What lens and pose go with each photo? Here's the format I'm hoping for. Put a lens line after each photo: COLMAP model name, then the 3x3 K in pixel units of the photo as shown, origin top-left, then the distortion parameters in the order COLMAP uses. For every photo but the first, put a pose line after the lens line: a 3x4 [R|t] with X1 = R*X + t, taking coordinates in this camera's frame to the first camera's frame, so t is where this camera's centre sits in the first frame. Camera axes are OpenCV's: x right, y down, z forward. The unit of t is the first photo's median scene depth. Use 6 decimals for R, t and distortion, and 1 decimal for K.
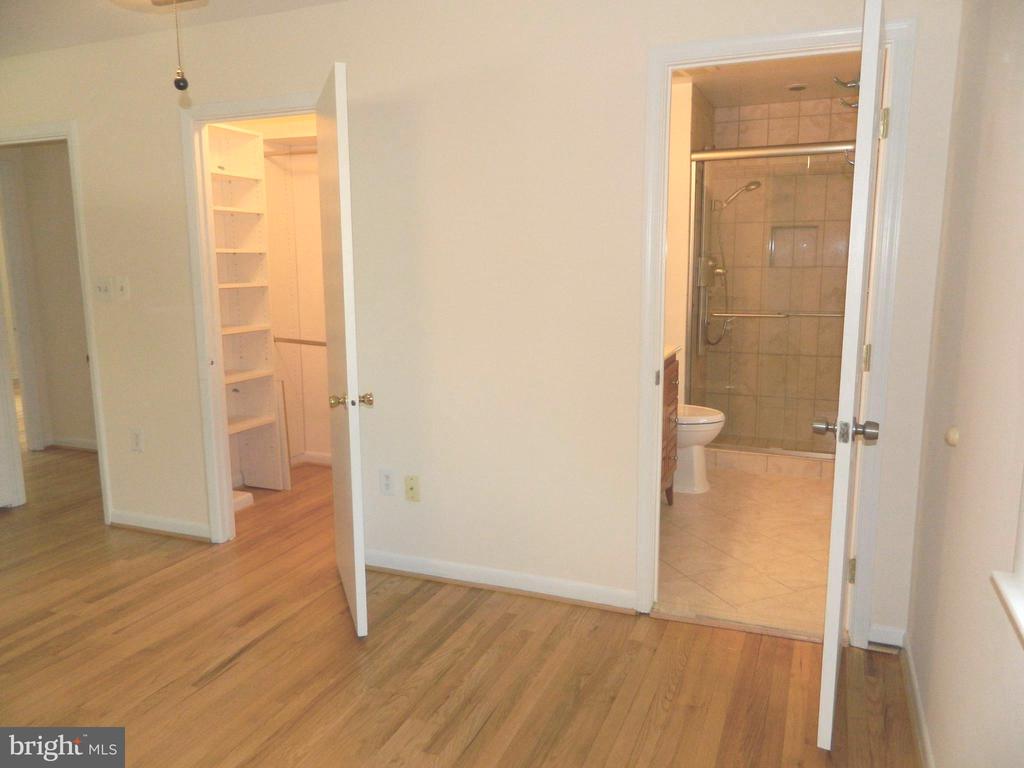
lens RADIAL K [[763.8, 0, 512.0], [0, 763.8, 384.0], [0, 0, 1]] dist [-0.000513, -0.002116]
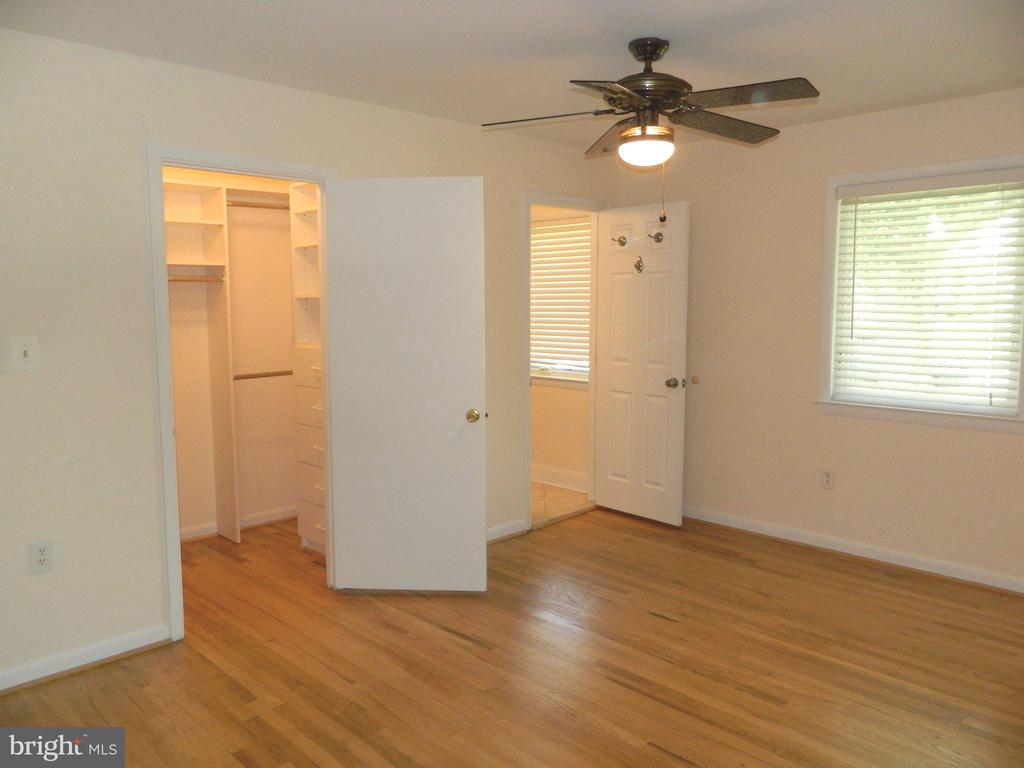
lens RADIAL K [[763.8, 0, 512.0], [0, 763.8, 384.0], [0, 0, 1]] dist [-0.000513, -0.002116]
pose [[0.406469, -0.095841, 0.908624, -0.783889], [0.165679, 0.985728, 0.029858, -0.029723], [-0.898518, 0.138403, 0.416546, 0.213610]]
